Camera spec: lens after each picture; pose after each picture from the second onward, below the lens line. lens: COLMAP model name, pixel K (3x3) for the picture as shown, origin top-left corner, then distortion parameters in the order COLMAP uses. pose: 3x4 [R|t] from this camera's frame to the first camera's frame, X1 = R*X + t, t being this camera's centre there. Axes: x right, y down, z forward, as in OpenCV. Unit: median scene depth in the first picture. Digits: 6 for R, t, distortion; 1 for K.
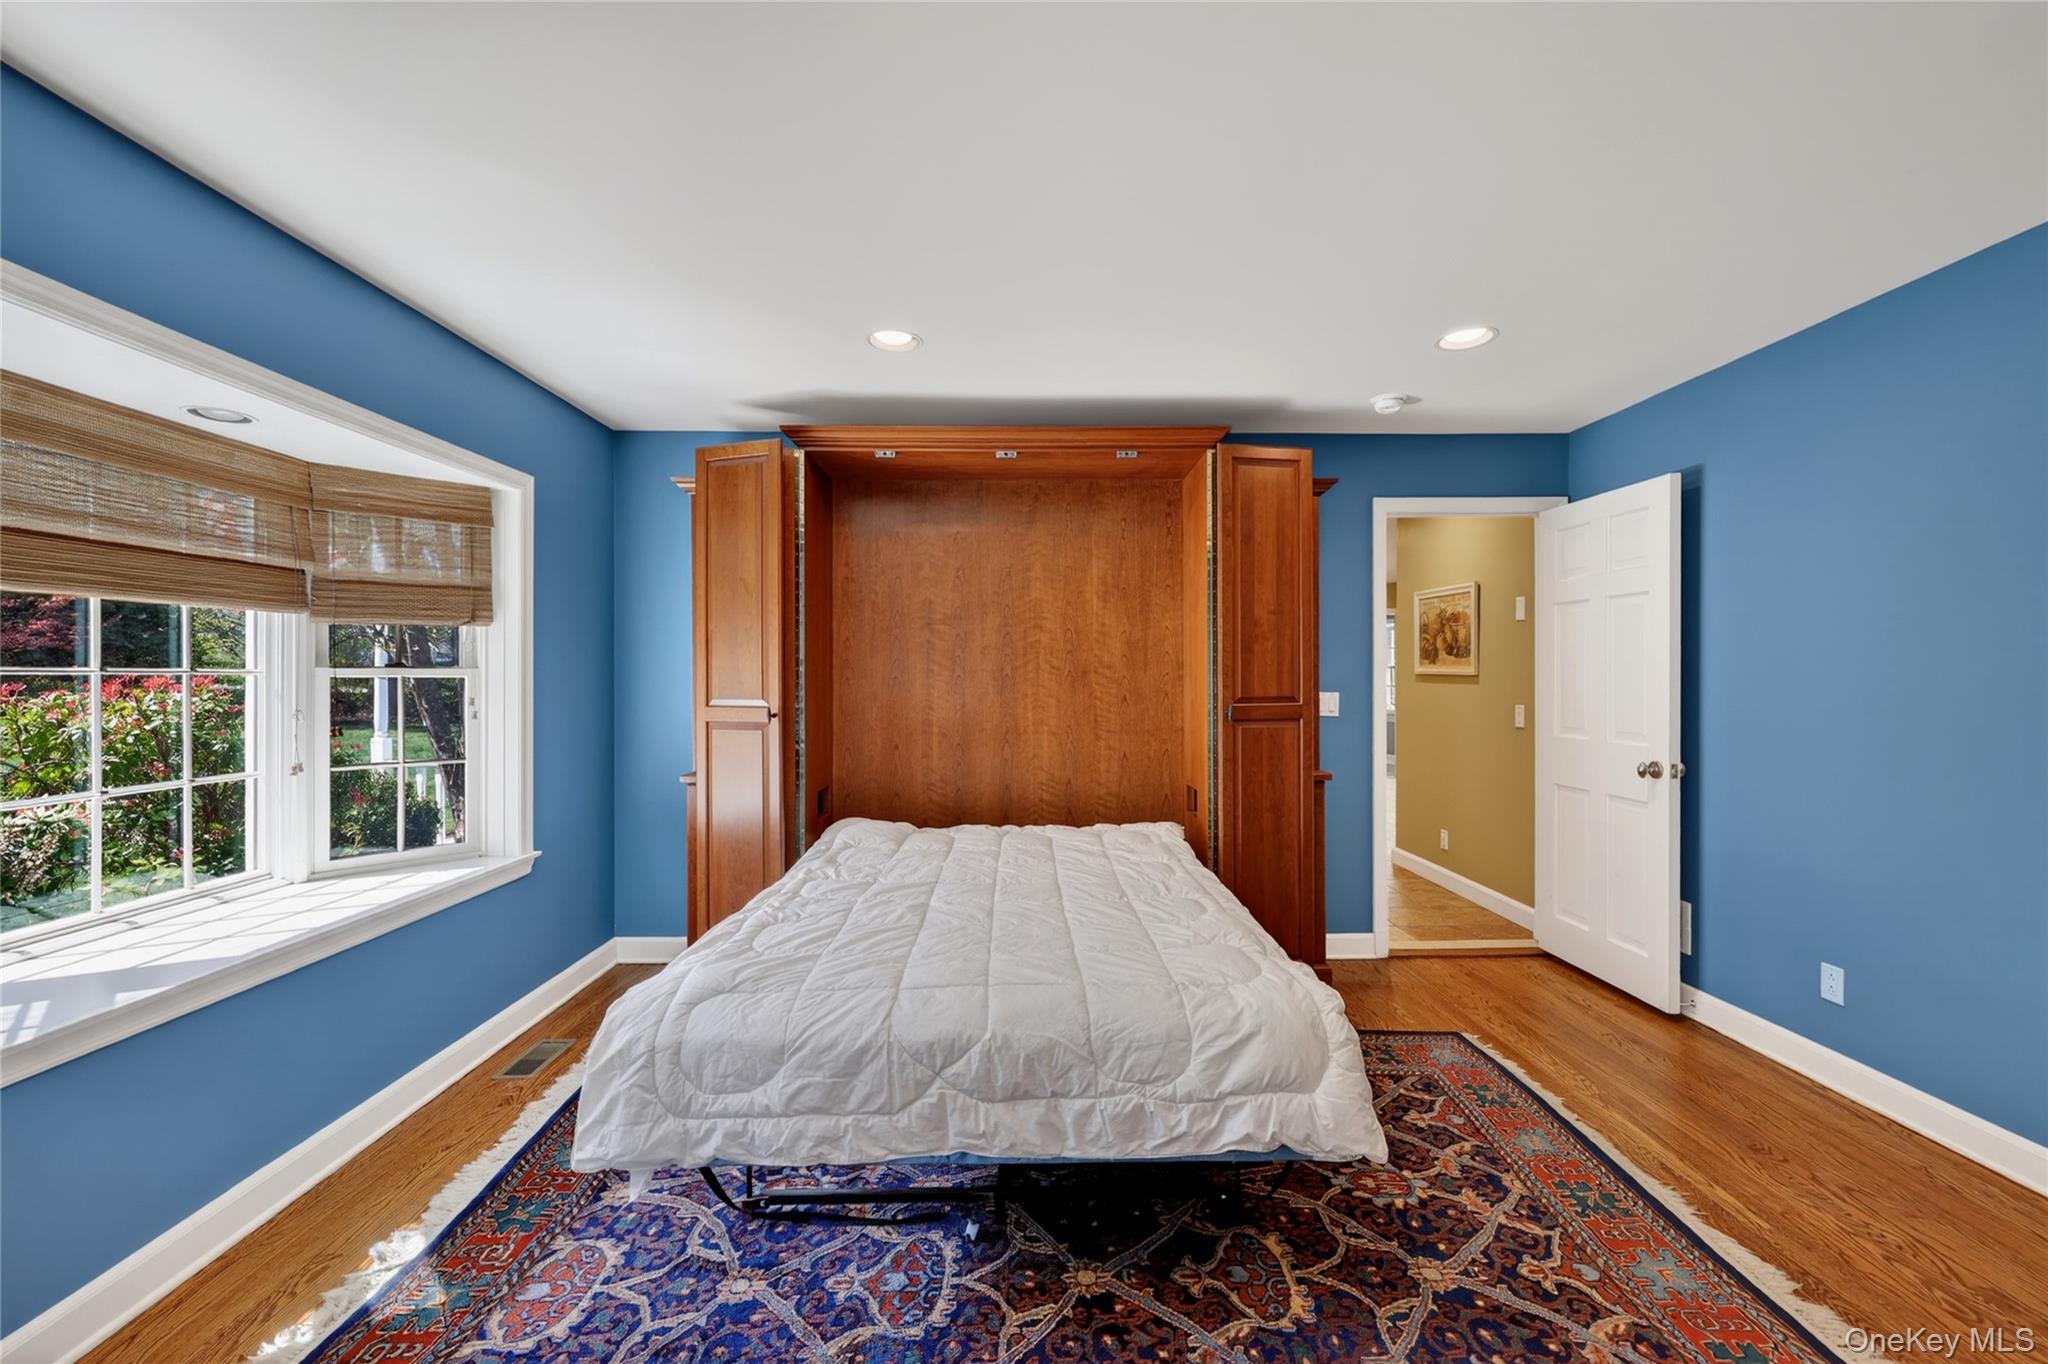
lens RADIAL K [[825.4, 0, 1023.9], [0, 825.4, 678.9], [0, 0, 1]] dist [-0.000572, -0.000270]
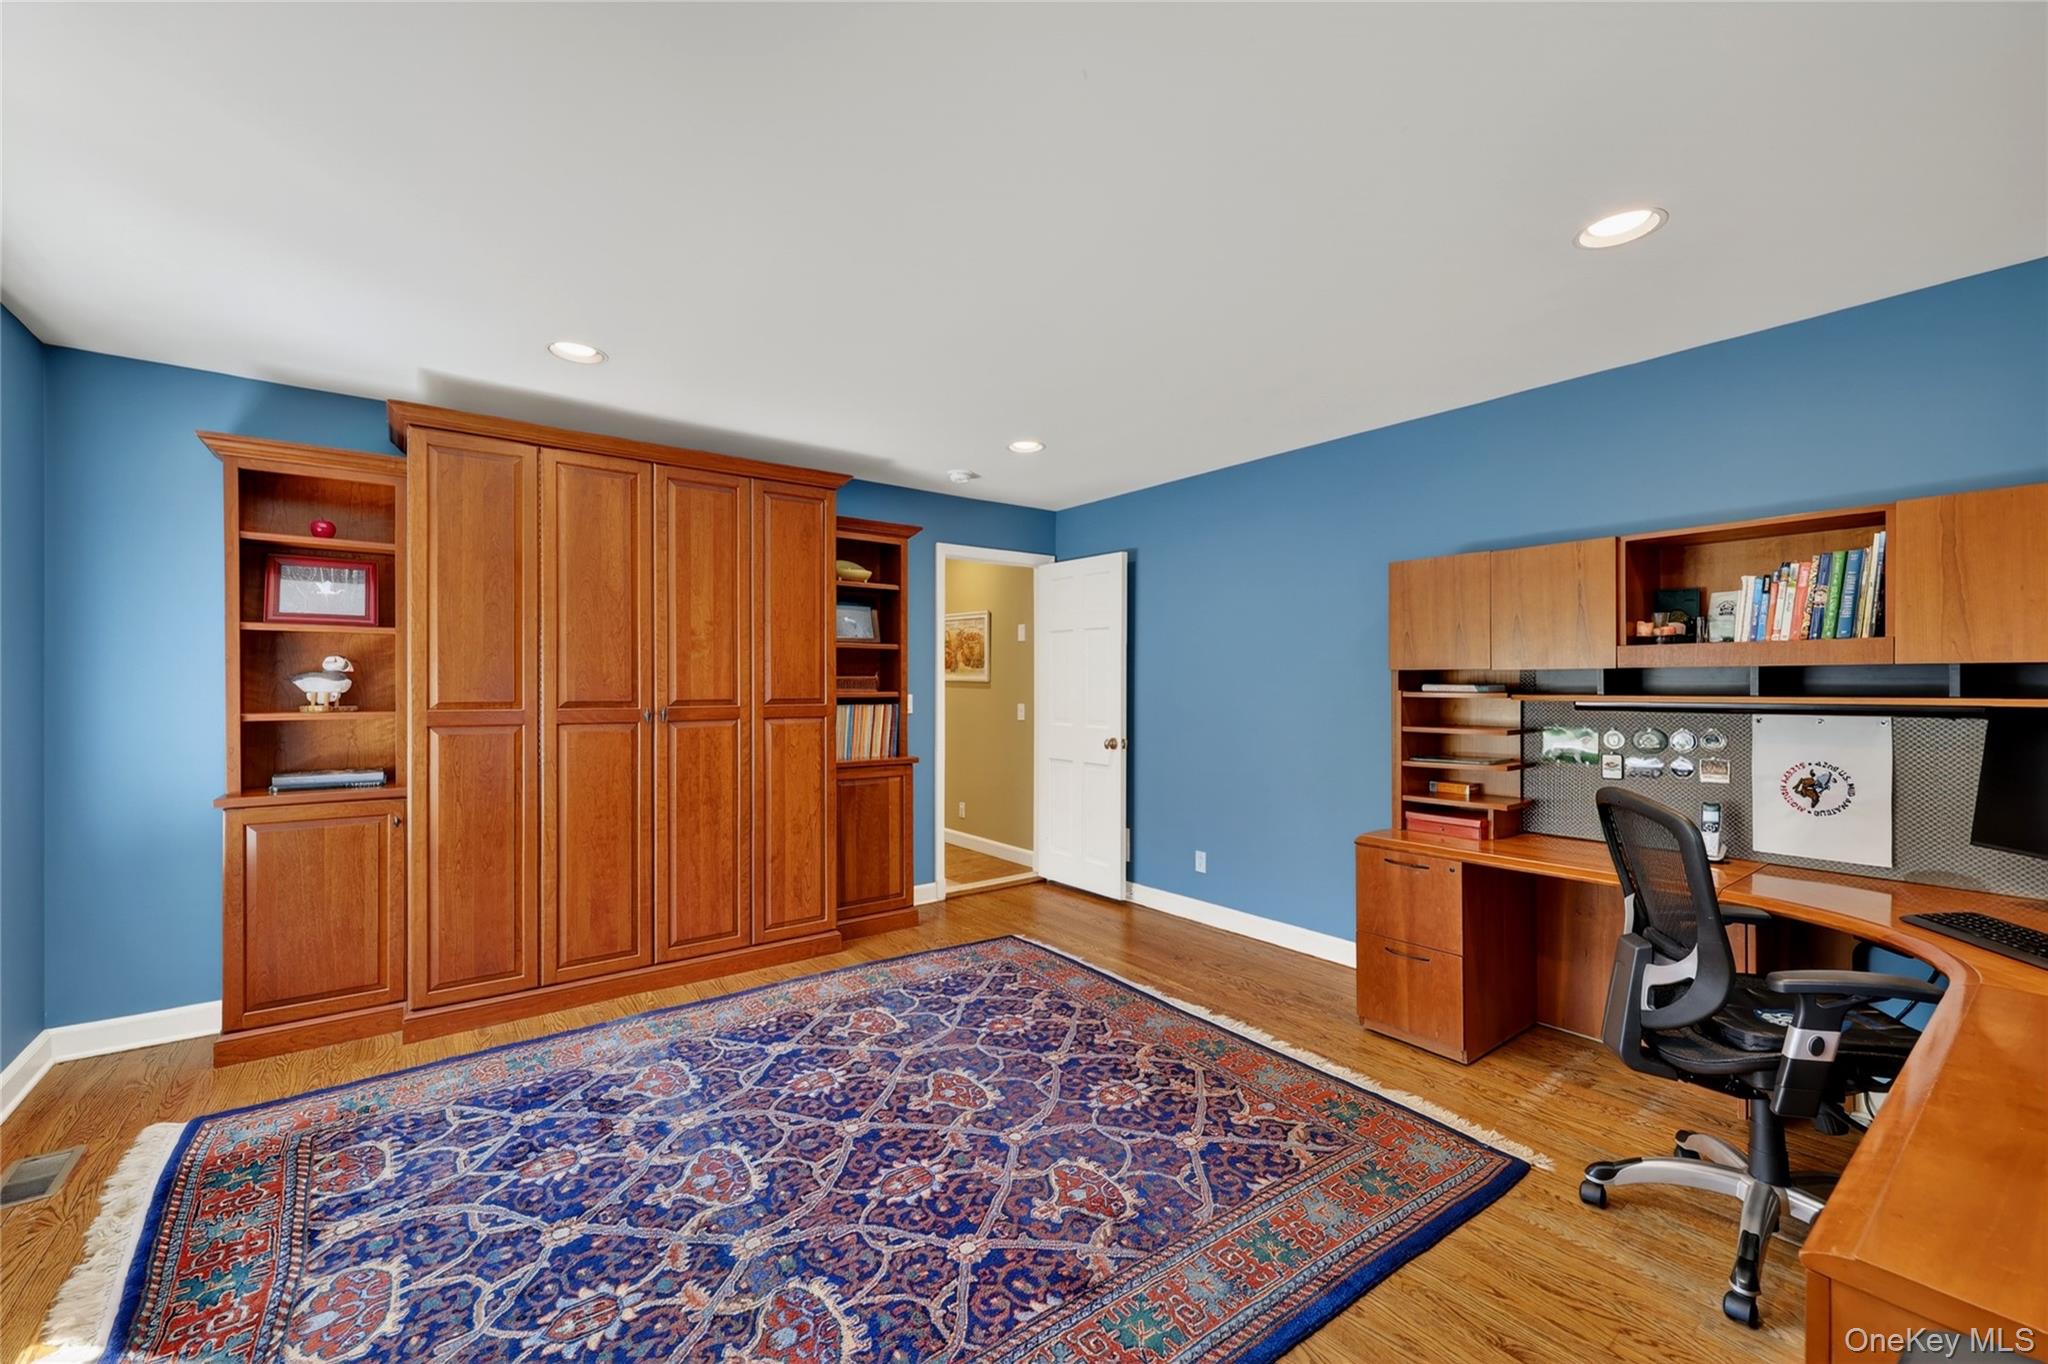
lens RADIAL K [[825.4, 0, 1020.3], [0, 825.4, 684.4], [0, 0, 1]] dist [-0.000572, -0.000270]
pose [[0.806961, 0.003529, 0.590595, -0.316505], [-0.002846, 0.999994, -0.002087, 0.004286], [-0.590598, 0.000003, 0.806966, -0.154419]]
